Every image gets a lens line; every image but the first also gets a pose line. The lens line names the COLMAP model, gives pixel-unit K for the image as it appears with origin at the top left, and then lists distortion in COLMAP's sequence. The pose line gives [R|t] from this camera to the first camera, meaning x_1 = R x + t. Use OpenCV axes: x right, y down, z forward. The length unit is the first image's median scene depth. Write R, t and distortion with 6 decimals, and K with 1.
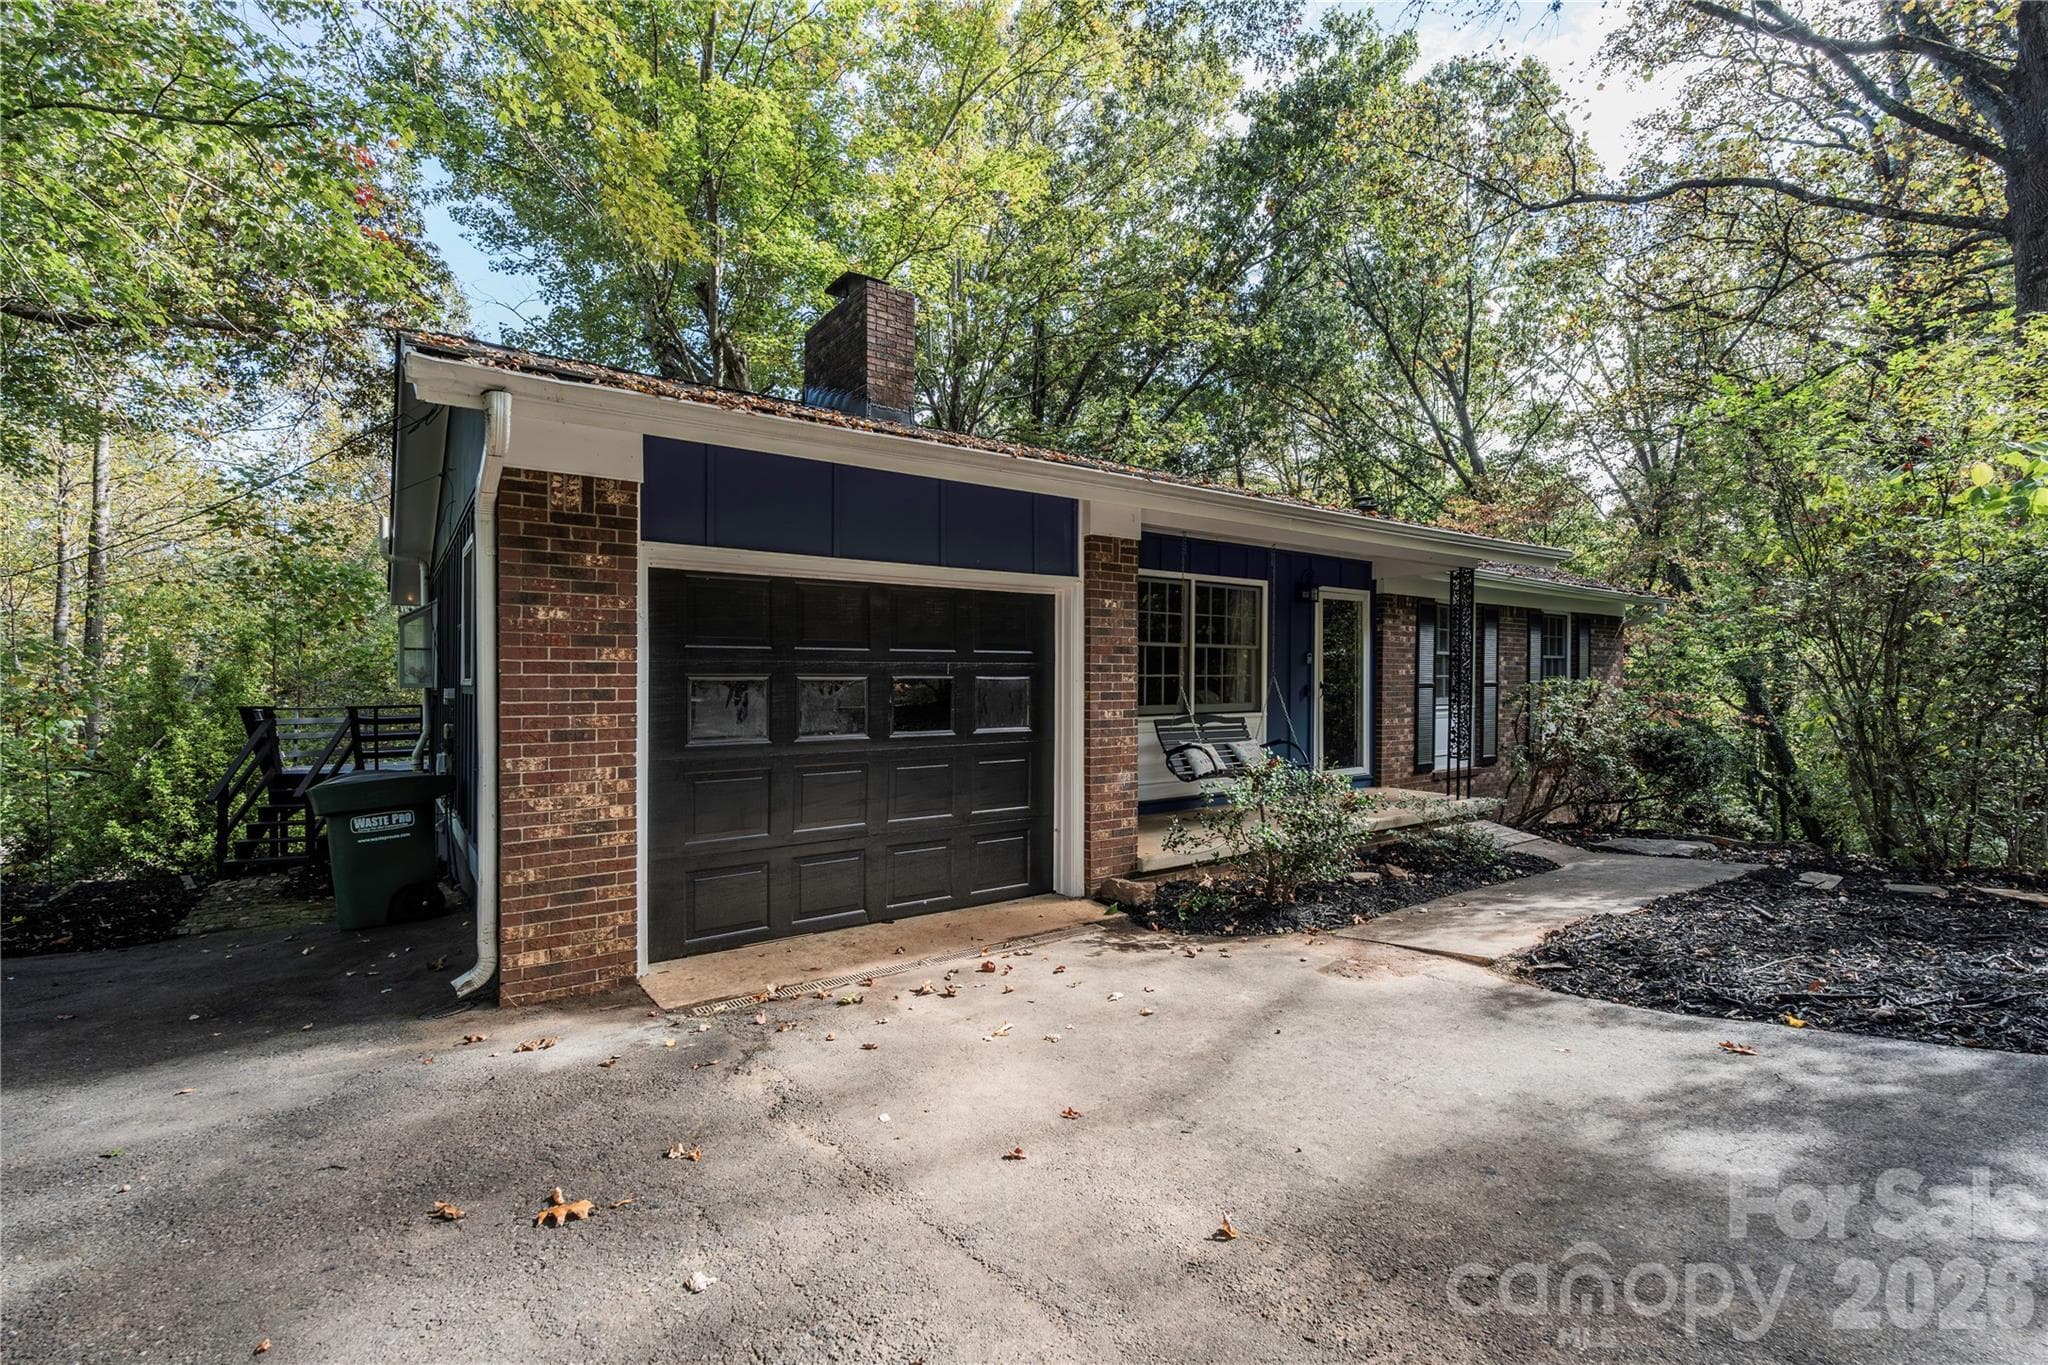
lens RADIAL K [[901.1, 0, 1021.7], [0, 901.1, 688.2], [0, 0, 1]] dist [0.000141, 0.000075]
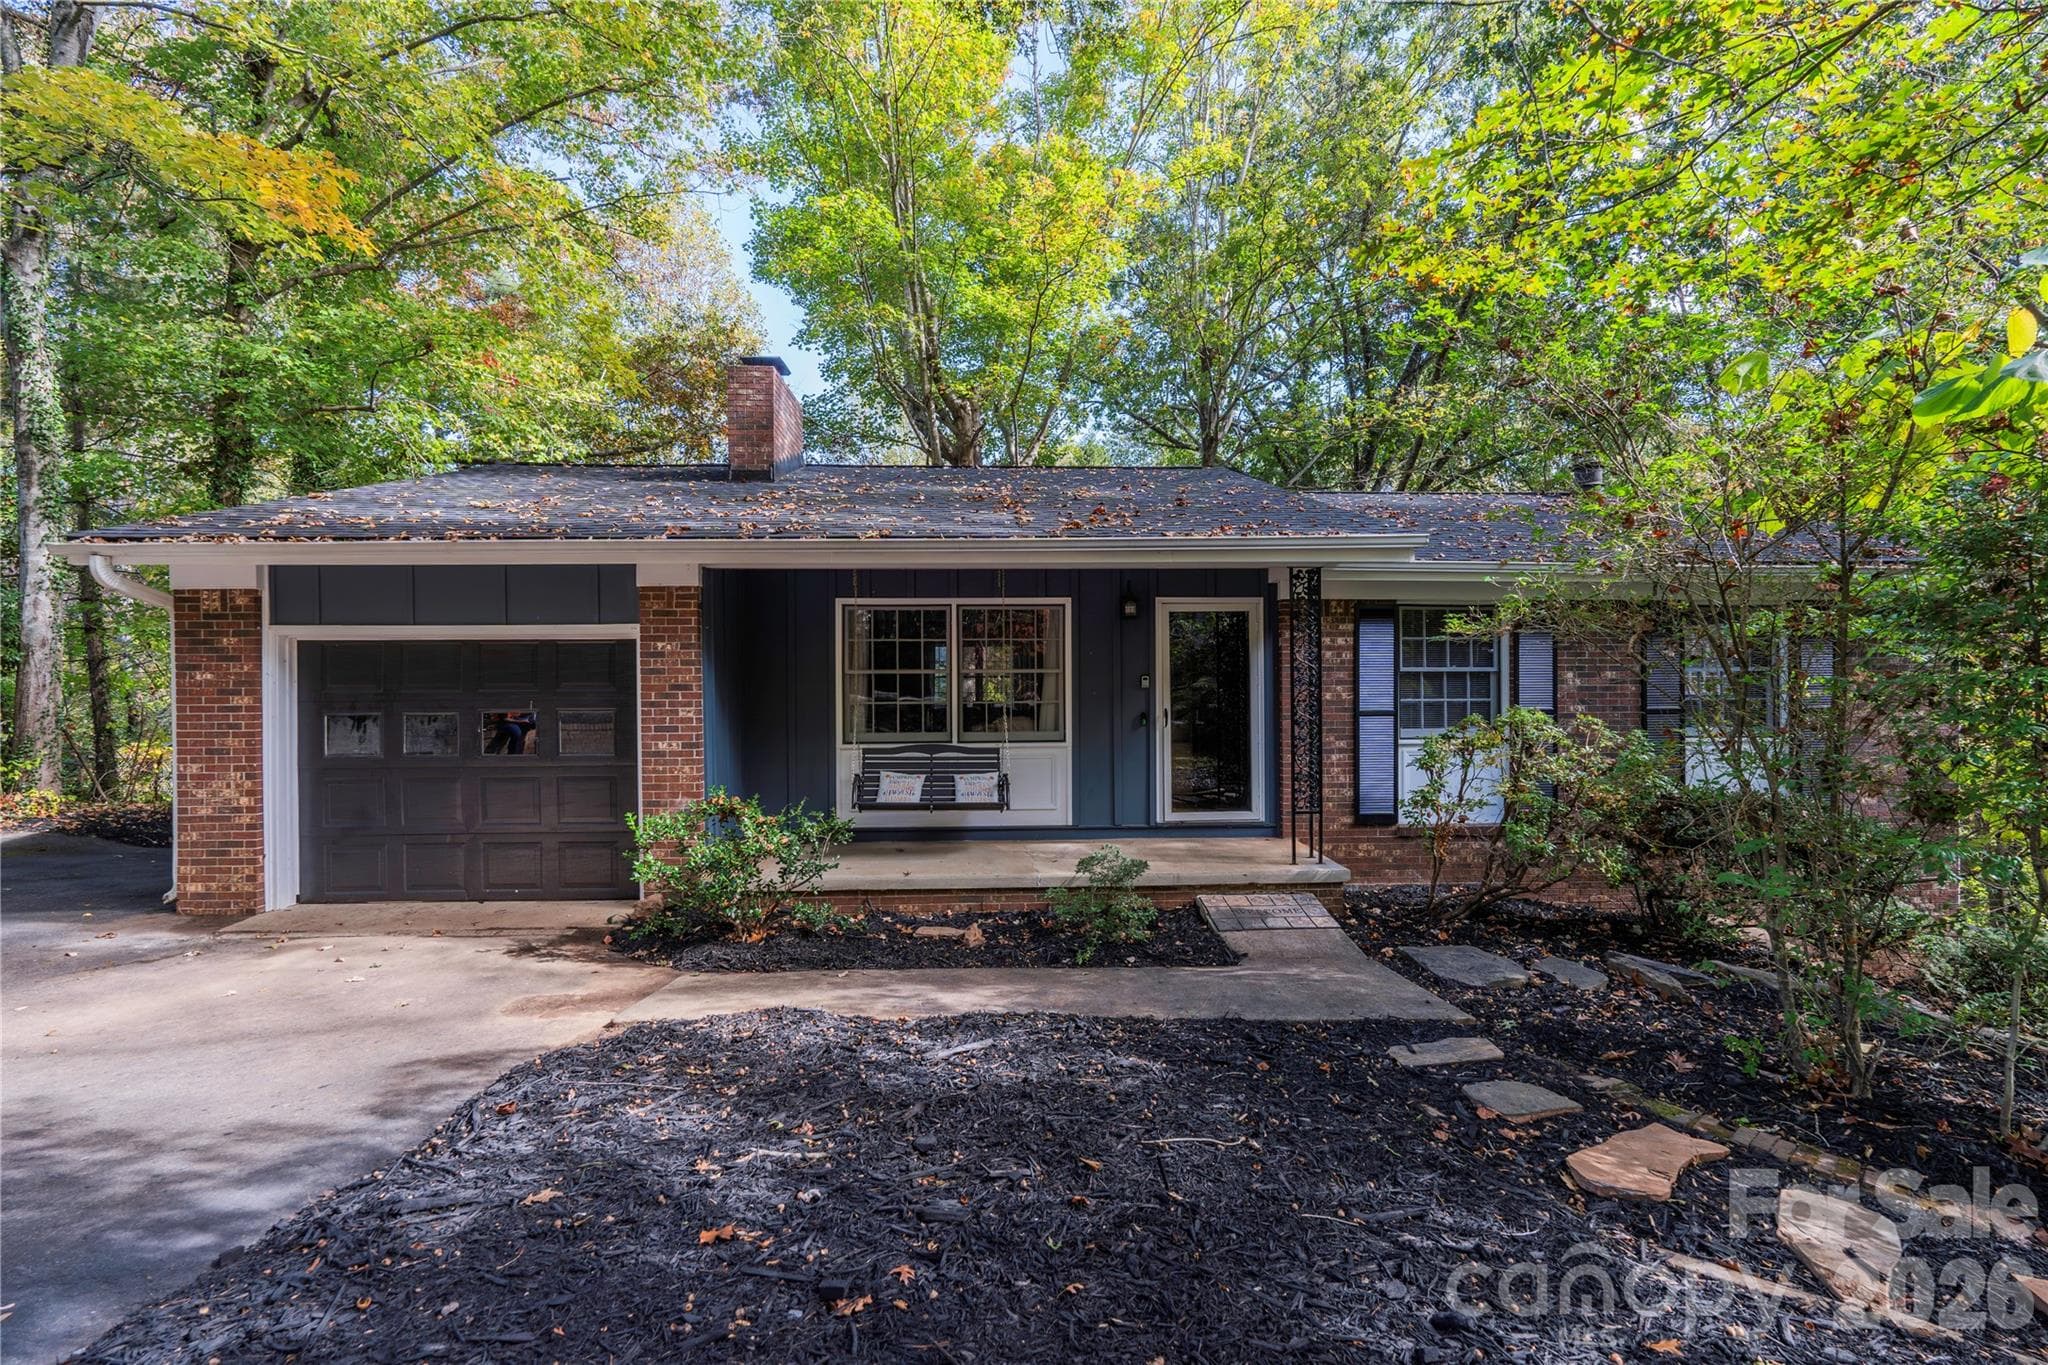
lens RADIAL K [[901.1, 0, 1021.4], [0, 901.1, 676.3], [0, 0, 1]] dist [0.000141, 0.000075]
pose [[0.828840, -0.004694, -0.559467, 1.266599], [-0.000788, 0.999954, -0.009557, -0.053593], [0.559486, 0.008362, 0.828798, 0.377481]]
